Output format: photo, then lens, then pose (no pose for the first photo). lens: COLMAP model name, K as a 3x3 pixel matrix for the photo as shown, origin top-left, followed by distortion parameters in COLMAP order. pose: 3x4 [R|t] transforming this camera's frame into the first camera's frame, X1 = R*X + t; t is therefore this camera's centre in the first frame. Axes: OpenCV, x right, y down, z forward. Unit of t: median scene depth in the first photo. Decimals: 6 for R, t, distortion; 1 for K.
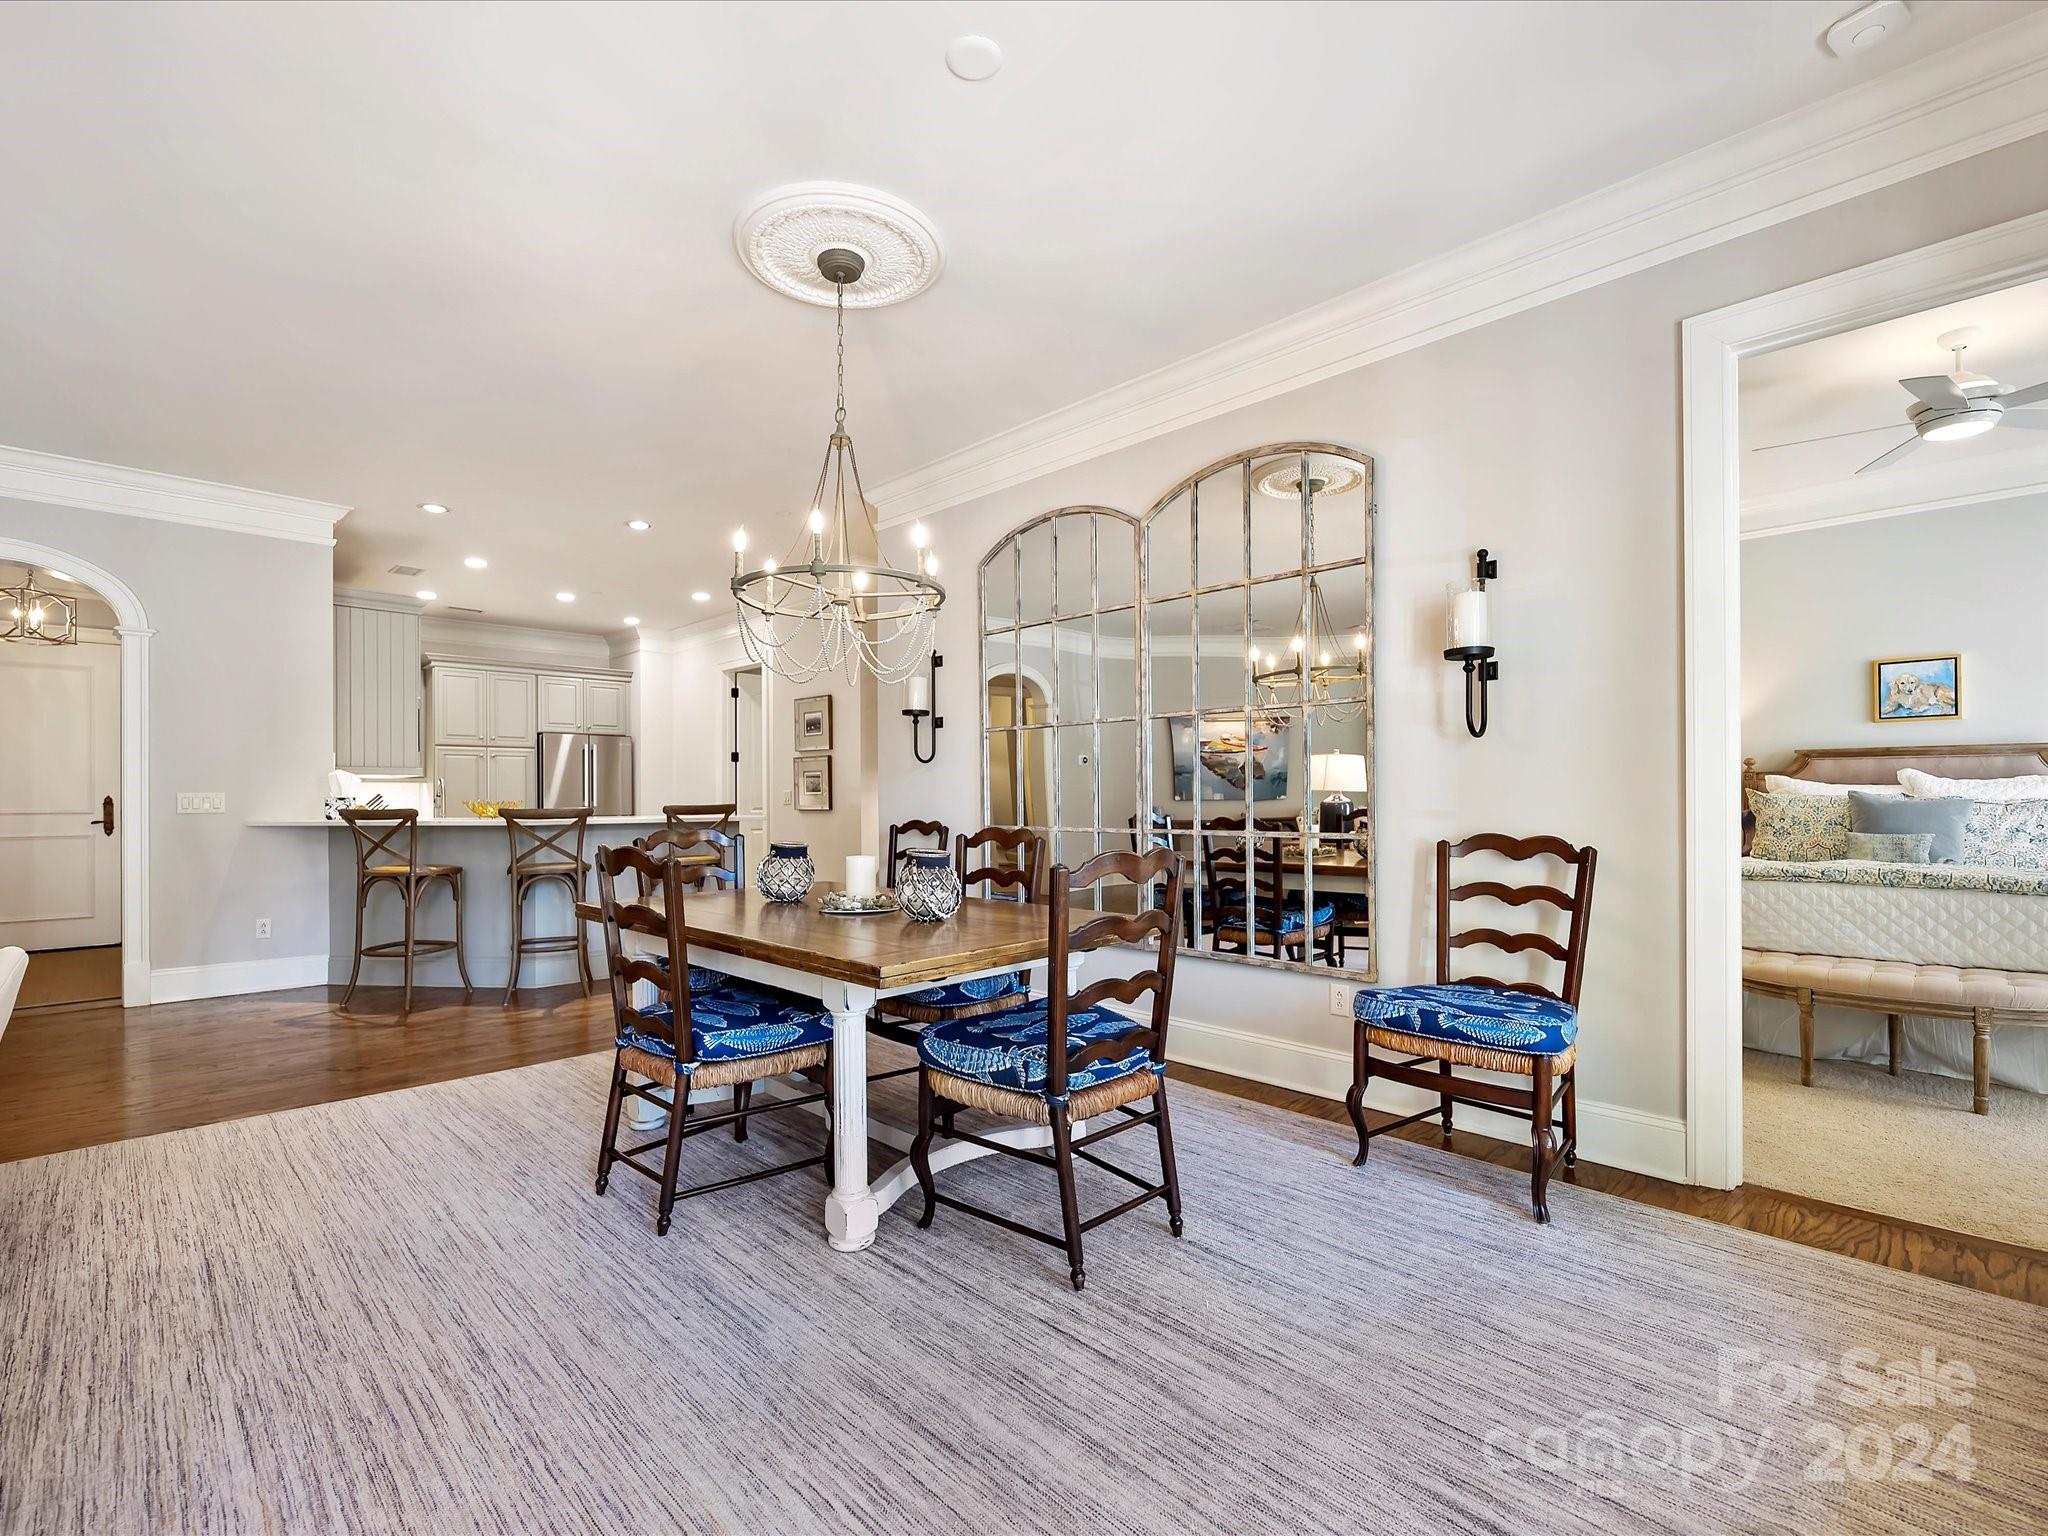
lens RADIAL K [[918.6, 0, 1045.7], [0, 918.6, 800.8], [0, 0, 1]] dist [-0.002309, 0.000004]
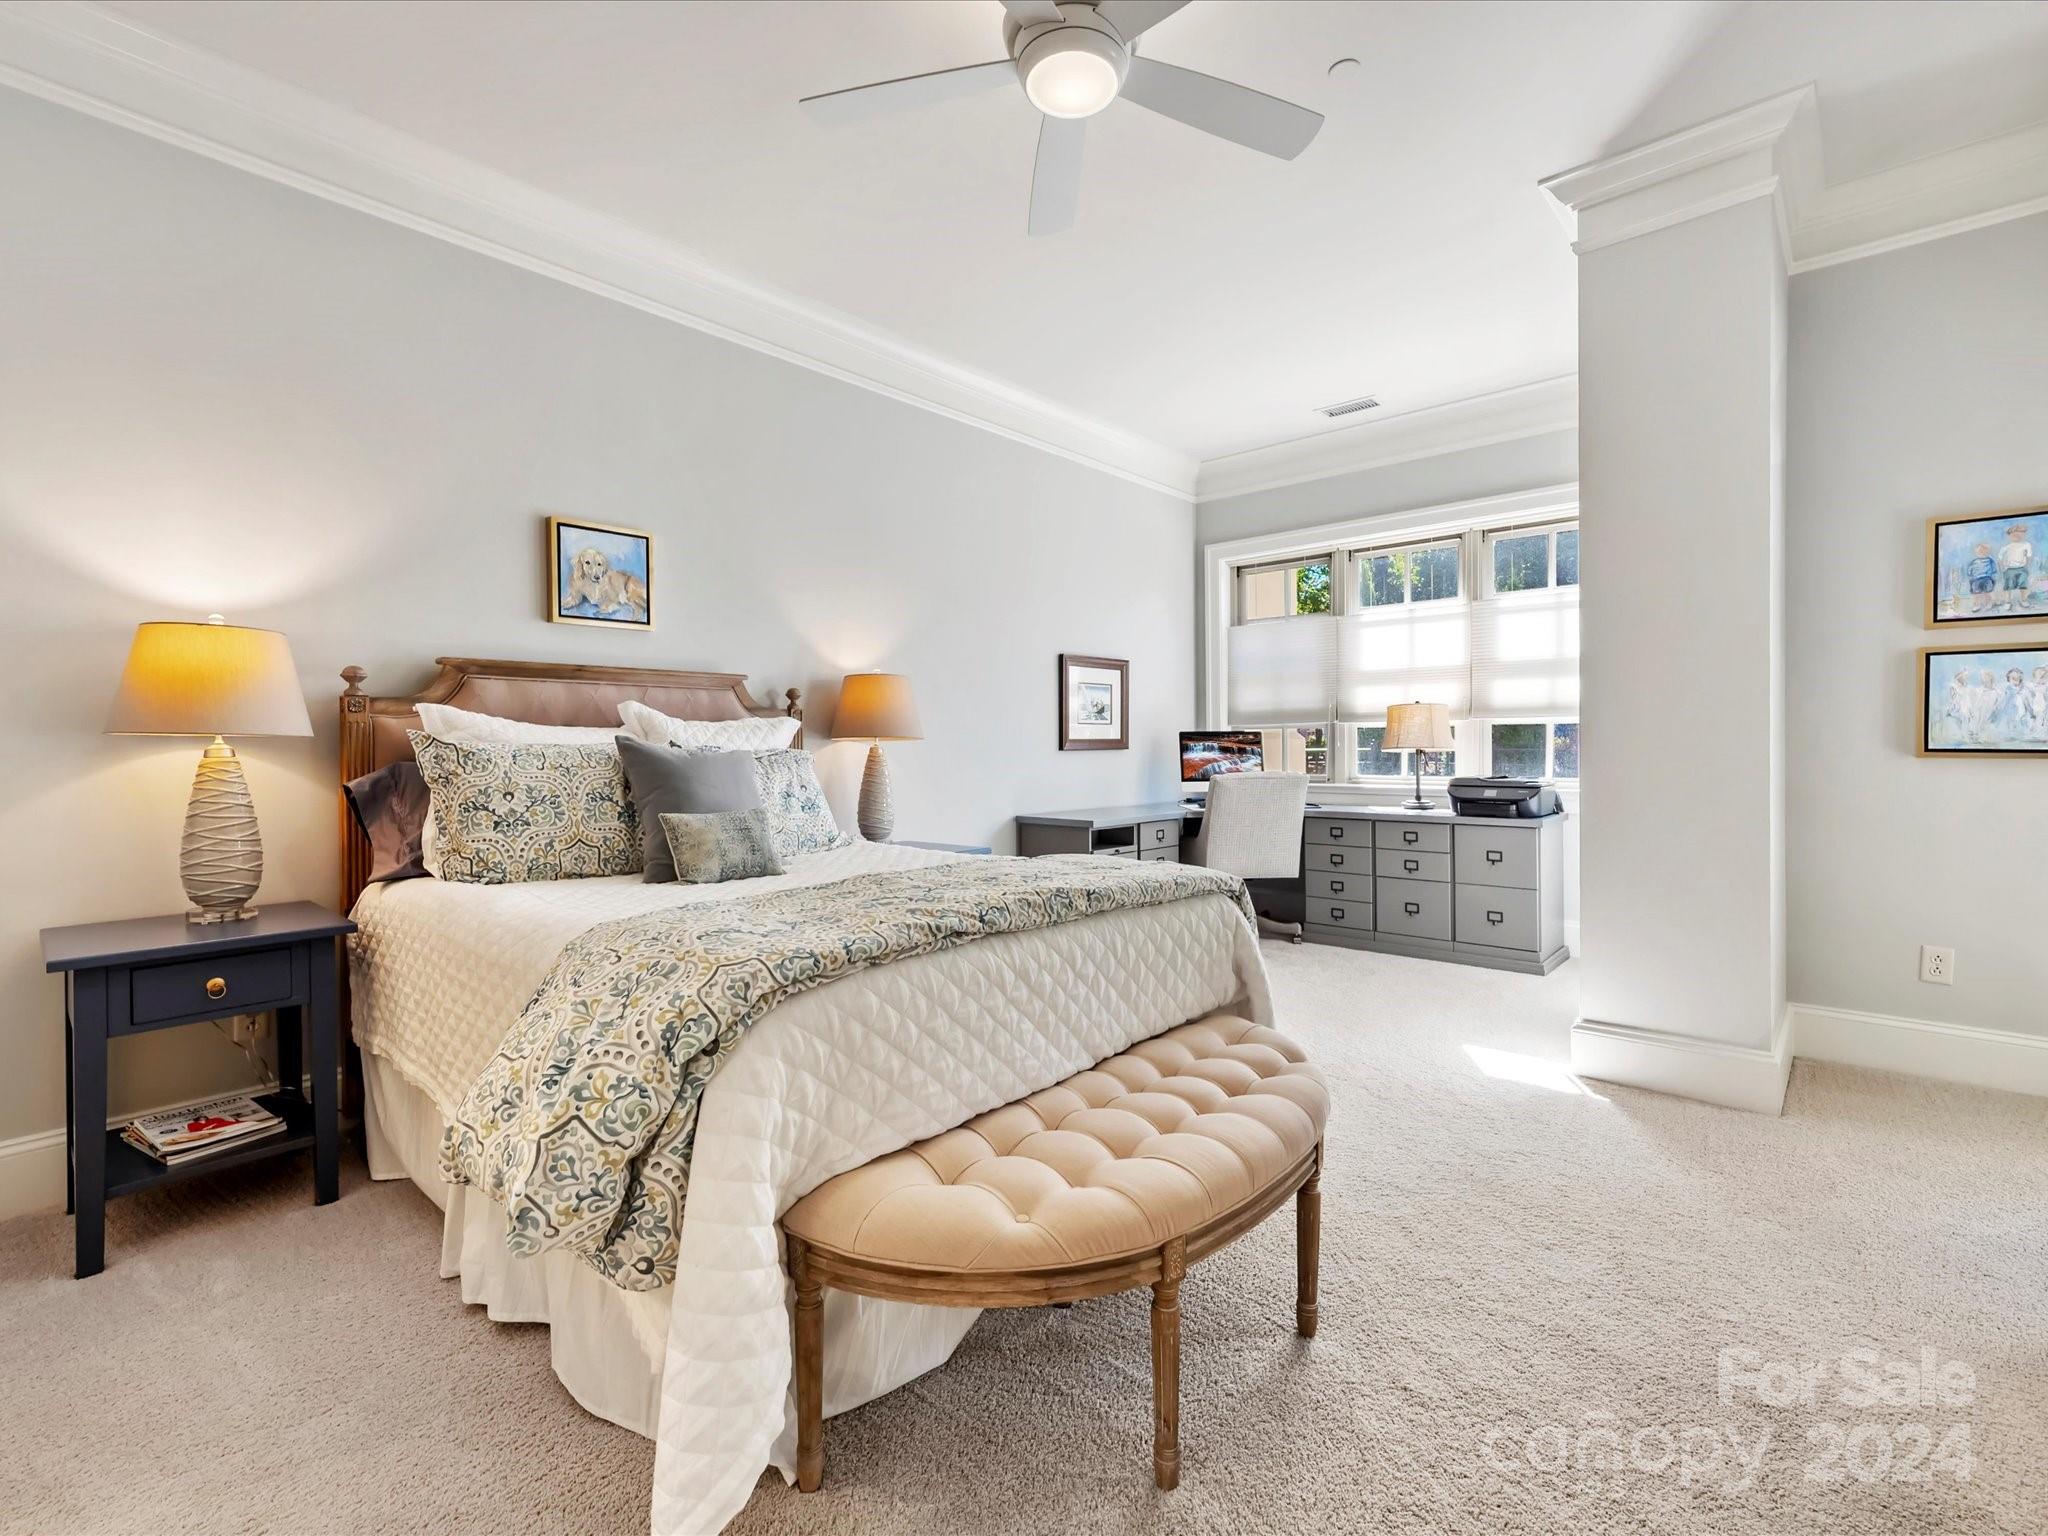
lens RADIAL K [[927.9, 0, 1013.3], [0, 927.9, 765.9], [0, 0, 1]] dist [-0.002476, -0.000004]
pose [[-0.028738, -0.007280, 0.999560, 0.317956], [0.010111, 0.999920, 0.007573, 0.004958], [-0.999536, 0.010324, -0.028663, 0.751198]]
